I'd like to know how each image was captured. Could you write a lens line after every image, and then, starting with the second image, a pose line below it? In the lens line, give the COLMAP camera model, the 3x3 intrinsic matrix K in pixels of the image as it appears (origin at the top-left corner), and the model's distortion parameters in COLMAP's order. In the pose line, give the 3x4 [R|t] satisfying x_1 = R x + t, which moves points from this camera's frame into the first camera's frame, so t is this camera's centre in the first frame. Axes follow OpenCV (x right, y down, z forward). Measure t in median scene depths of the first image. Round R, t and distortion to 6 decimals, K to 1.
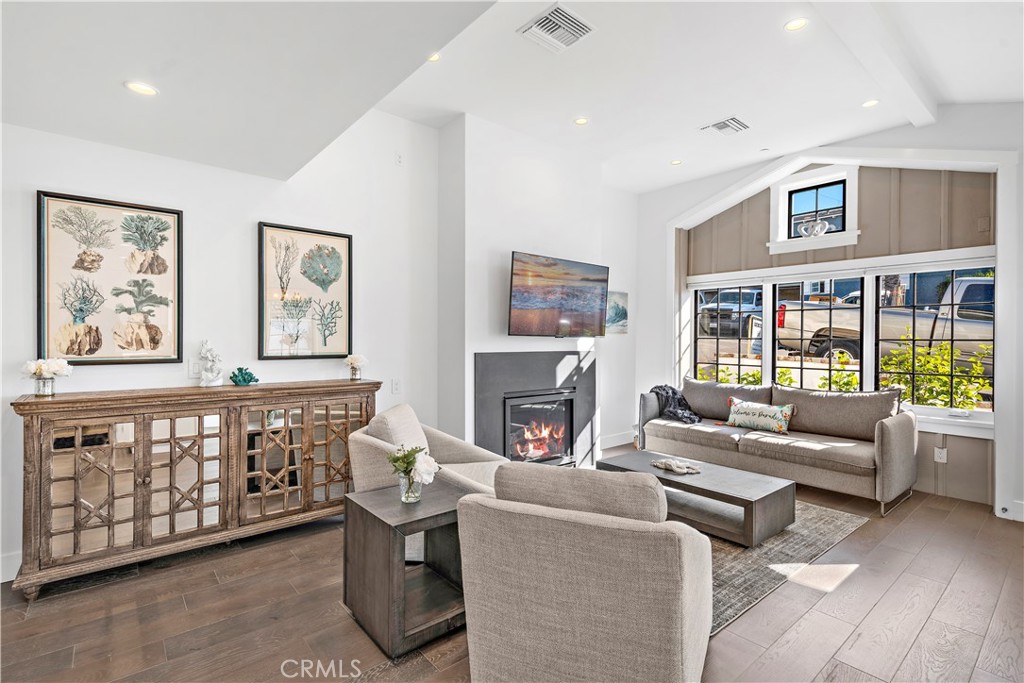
lens RADIAL K [[482.5, 0, 512.1], [0, 482.5, 339.2], [0, 0, 1]] dist [0.012084, -0.004095]
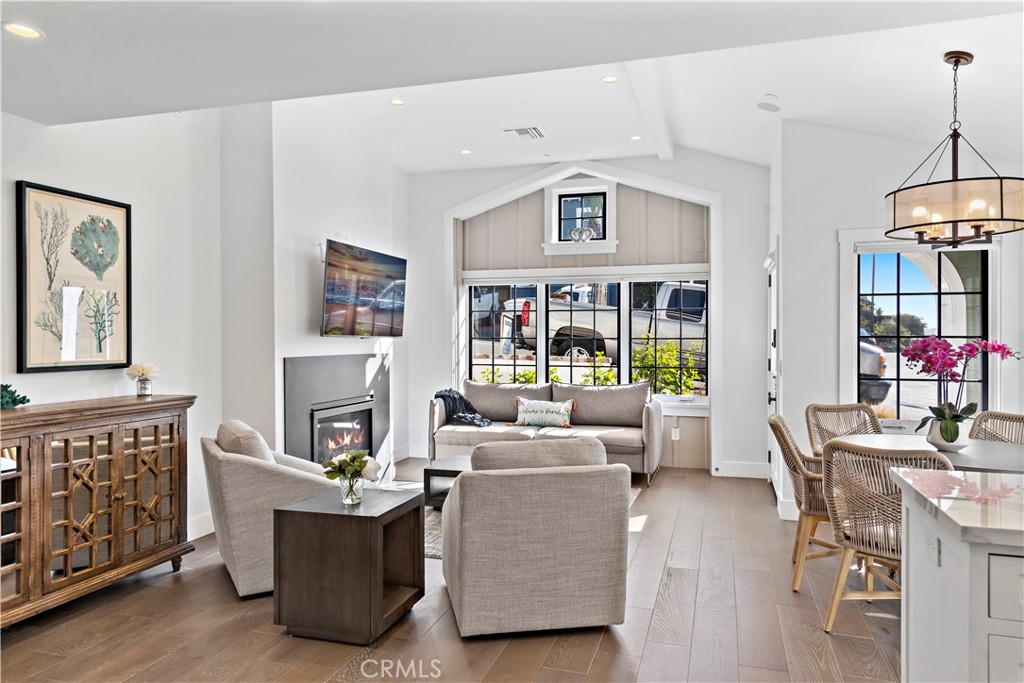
lens RADIAL K [[676.5, 0, 515.9], [0, 676.5, 335.3], [0, 0, 1]] dist [0.037357, -0.016134]
pose [[0.838983, -0.004362, 0.544140, -0.388993], [0.006969, 0.999972, -0.002728, -0.004608], [-0.544113, 0.006081, 0.838990, -0.211175]]
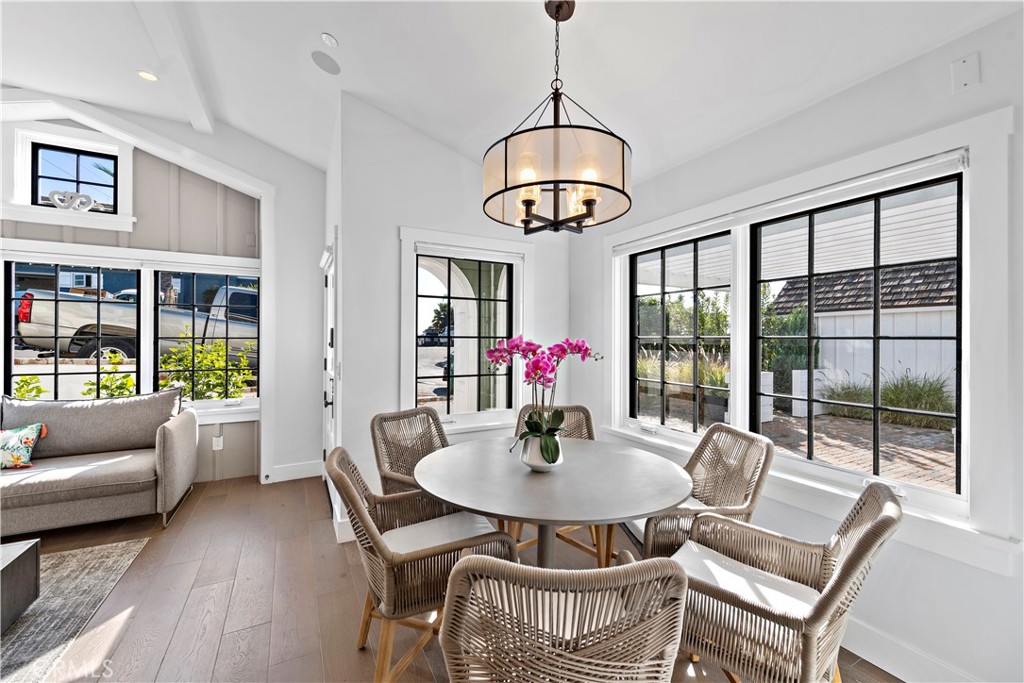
lens RADIAL K [[412.5, 0, 512.7], [0, 412.5, 339.1], [0, 0, 1]] dist [0.008407, -0.002551]
pose [[0.204854, -0.004691, 0.978781, 0.114851], [-0.000206, 0.999988, 0.004836, -0.000427], [-0.978793, -0.001192, 0.204850, 0.171964]]
